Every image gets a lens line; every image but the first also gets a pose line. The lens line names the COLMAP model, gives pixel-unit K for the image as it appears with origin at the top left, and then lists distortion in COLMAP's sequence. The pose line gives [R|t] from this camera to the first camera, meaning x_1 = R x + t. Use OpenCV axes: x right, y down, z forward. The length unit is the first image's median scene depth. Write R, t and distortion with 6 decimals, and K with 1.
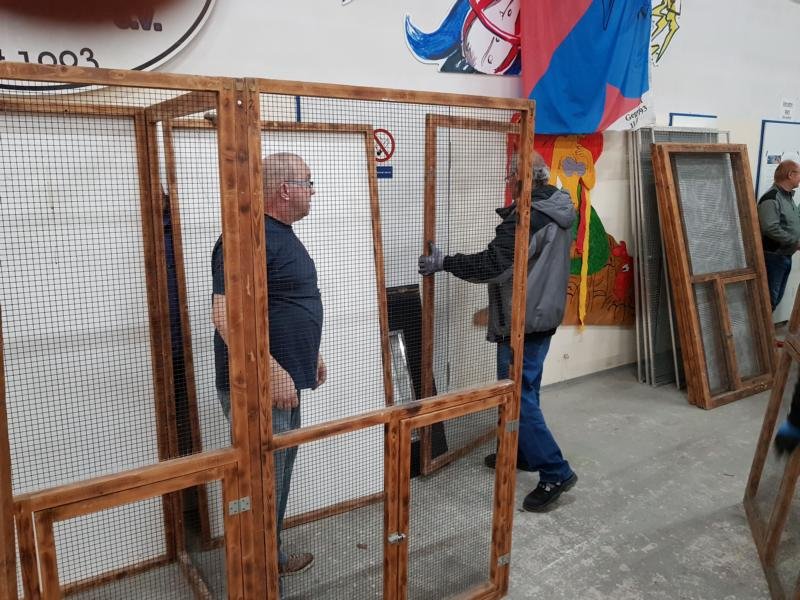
lens RADIAL K [[621.7, 0, 399.5], [0, 621.7, 293.1], [0, 0, 1]] dist [-0.008783, -0.001720]
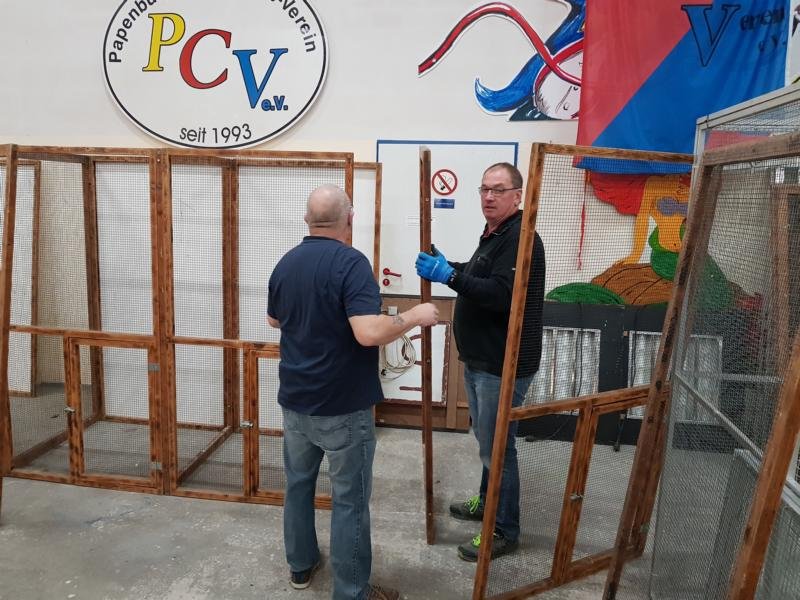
lens RADIAL K [[621.7, 0, 397.4], [0, 621.7, 302.0], [0, 0, 1]] dist [-0.008783, -0.001720]
pose [[0.758467, 0.133970, -0.637793, 0.718141], [-0.159663, 0.987017, 0.017454, -0.004746], [0.631851, 0.088594, 0.770010, -0.010043]]
